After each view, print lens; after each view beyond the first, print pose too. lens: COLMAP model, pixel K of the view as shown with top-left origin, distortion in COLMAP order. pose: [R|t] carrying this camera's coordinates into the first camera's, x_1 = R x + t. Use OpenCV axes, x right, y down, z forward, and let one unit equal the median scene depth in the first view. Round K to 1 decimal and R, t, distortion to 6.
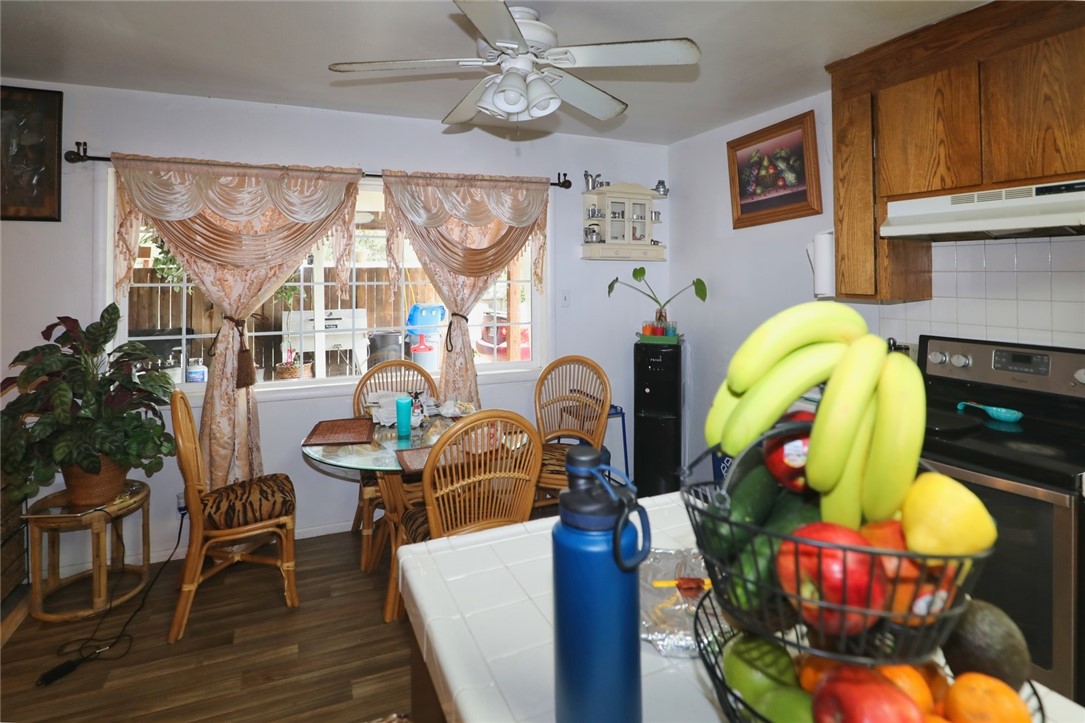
lens RADIAL K [[544.2, 0, 538.1], [0, 544.2, 267.2], [0, 0, 1]] dist [-0.030852, -0.000651]
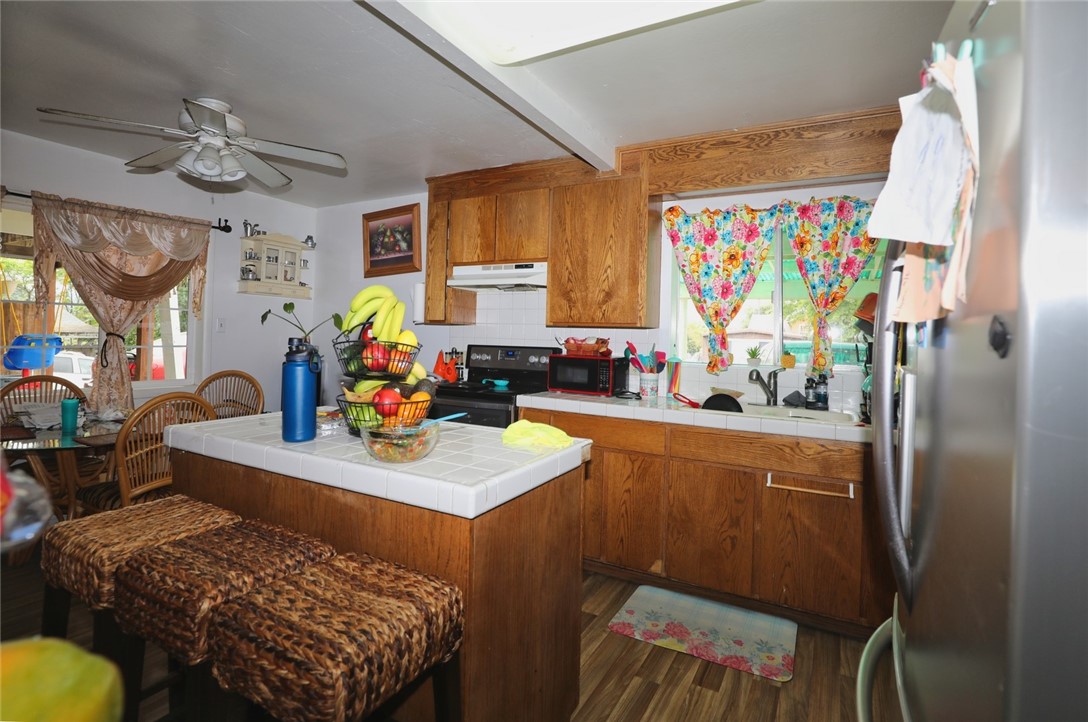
lens RADIAL K [[528.8, 0, 540.4], [0, 528.8, 321.8], [0, 0, 1]] dist [-0.032583, 0.000029]
pose [[0.790030, 0.036118, 0.612004, -0.108654], [-0.031746, 0.999334, -0.017996, 0.054634], [-0.612246, -0.005211, 0.790650, -0.356661]]
